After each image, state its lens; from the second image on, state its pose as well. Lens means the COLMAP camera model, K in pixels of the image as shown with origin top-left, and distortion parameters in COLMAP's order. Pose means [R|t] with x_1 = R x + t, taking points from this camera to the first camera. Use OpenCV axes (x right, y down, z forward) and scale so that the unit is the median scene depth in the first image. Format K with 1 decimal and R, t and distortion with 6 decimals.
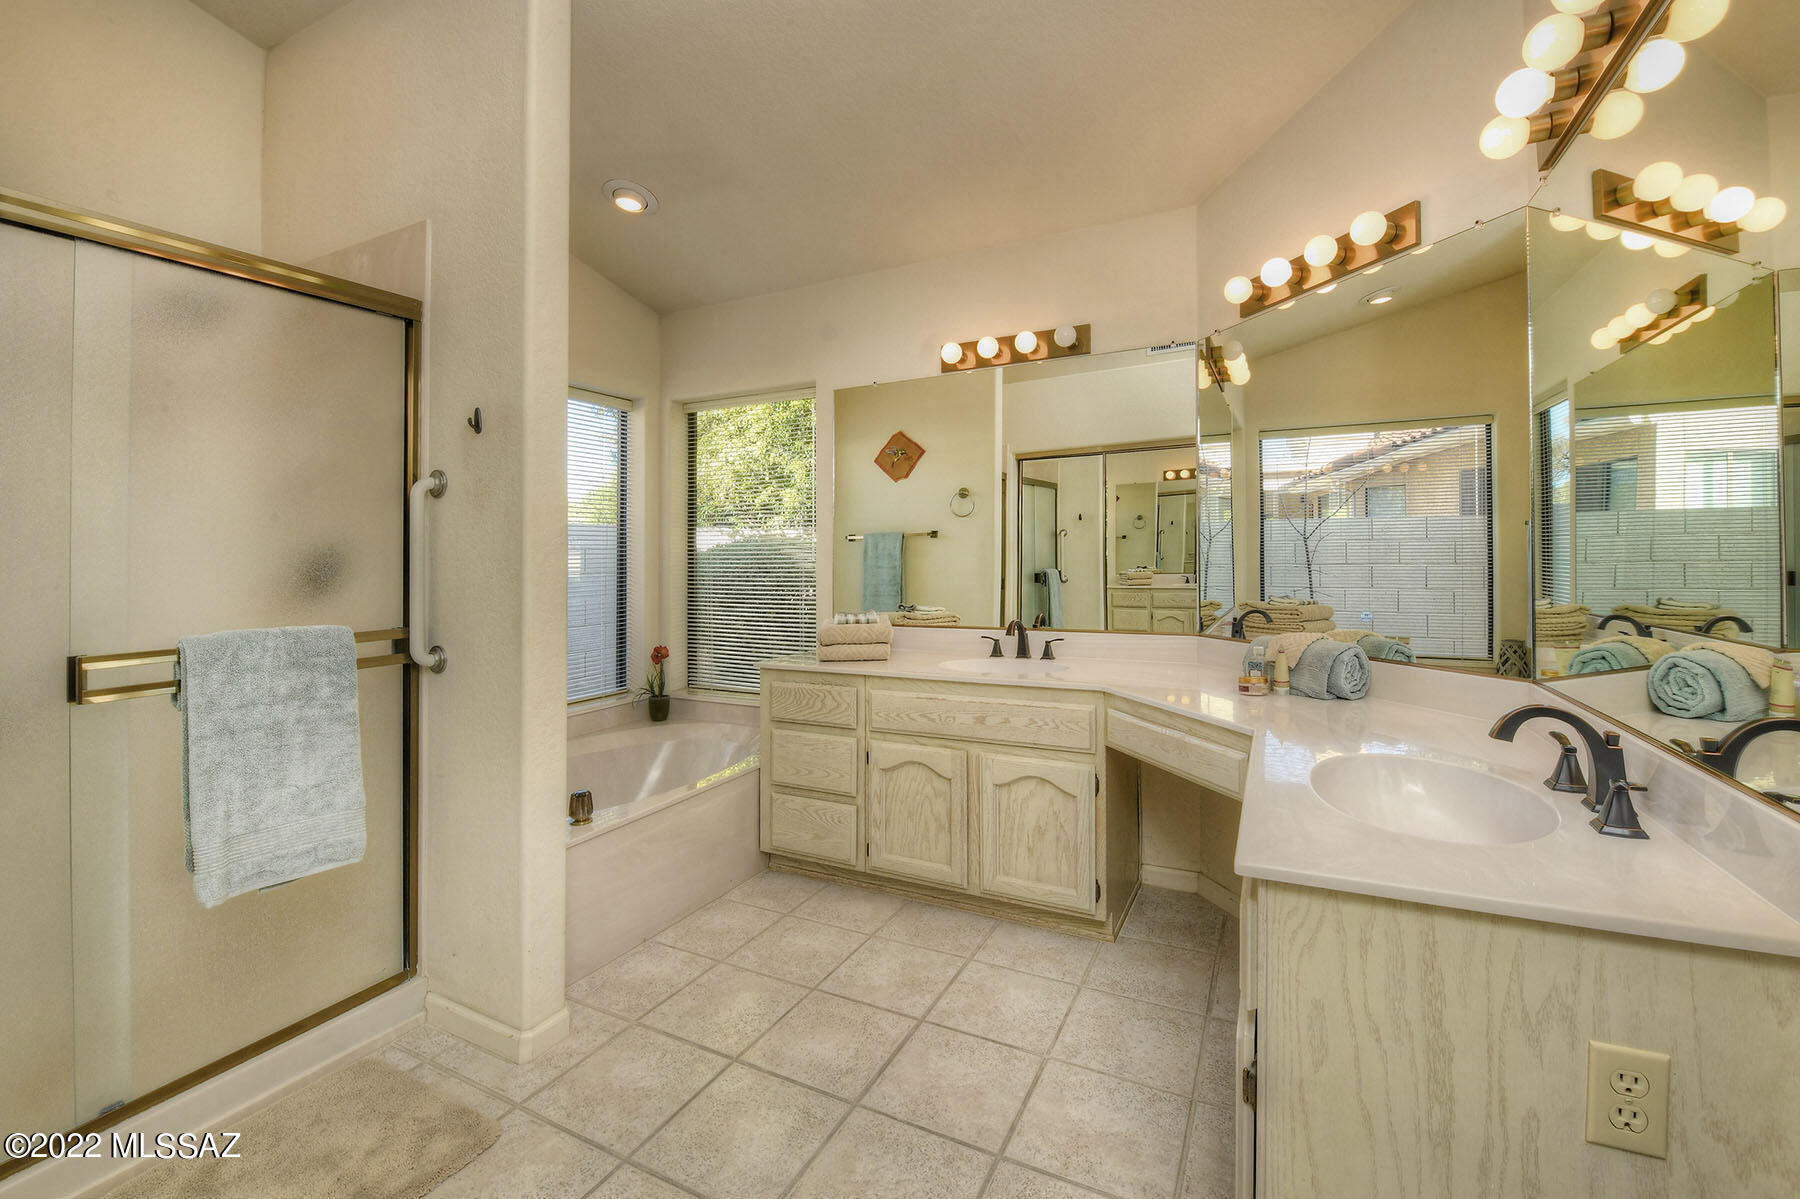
lens RADIAL K [[749.2, 0, 901.1], [0, 749.2, 578.6], [0, 0, 1]] dist [-0.023334, -0.000502]
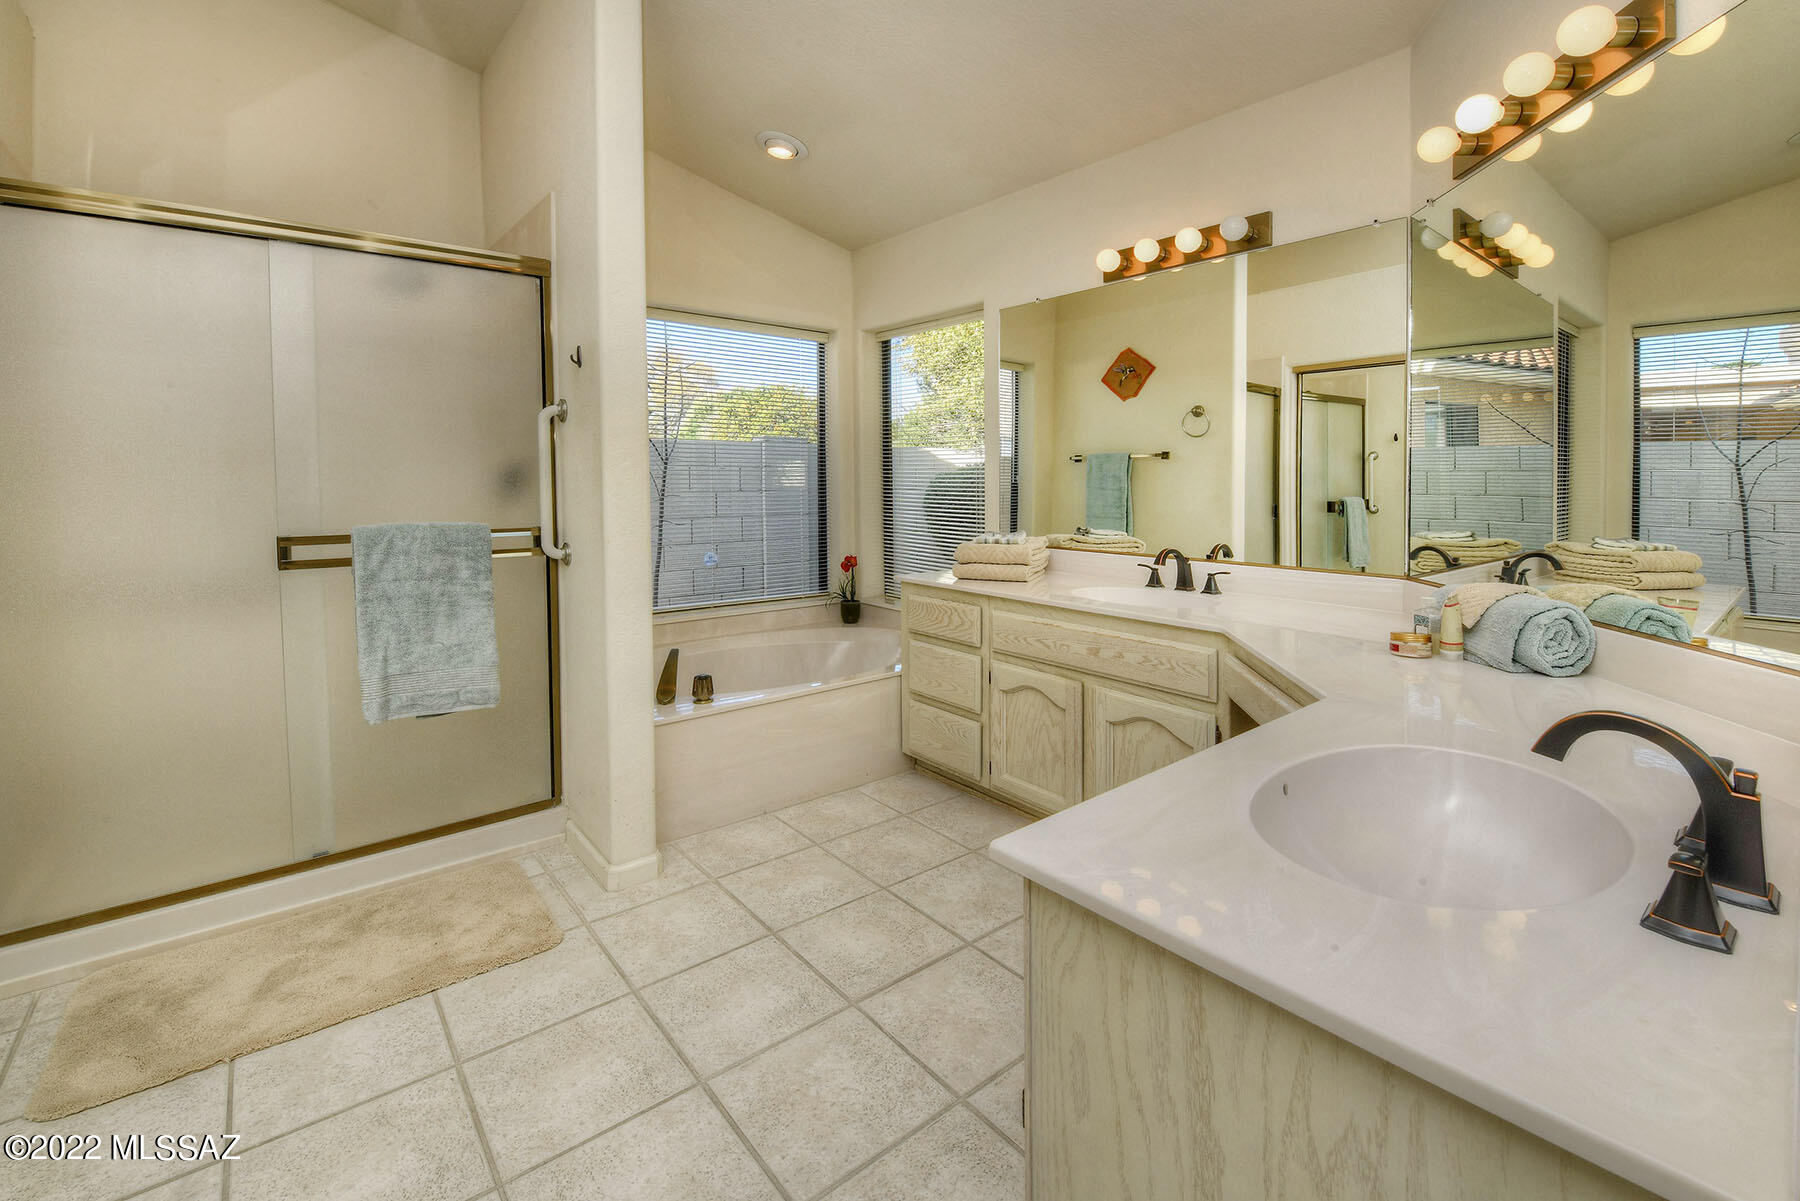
lens RADIAL K [[715.8, 0, 879.3], [0, 715.8, 524.4], [0, 0, 1]] dist [-0.018440, -0.000511]
pose [[0.922358, 0.039710, -0.384290, 0.237946], [-0.025506, 0.998792, 0.041992, -0.002477], [0.385493, -0.028930, 0.922257, 0.085049]]
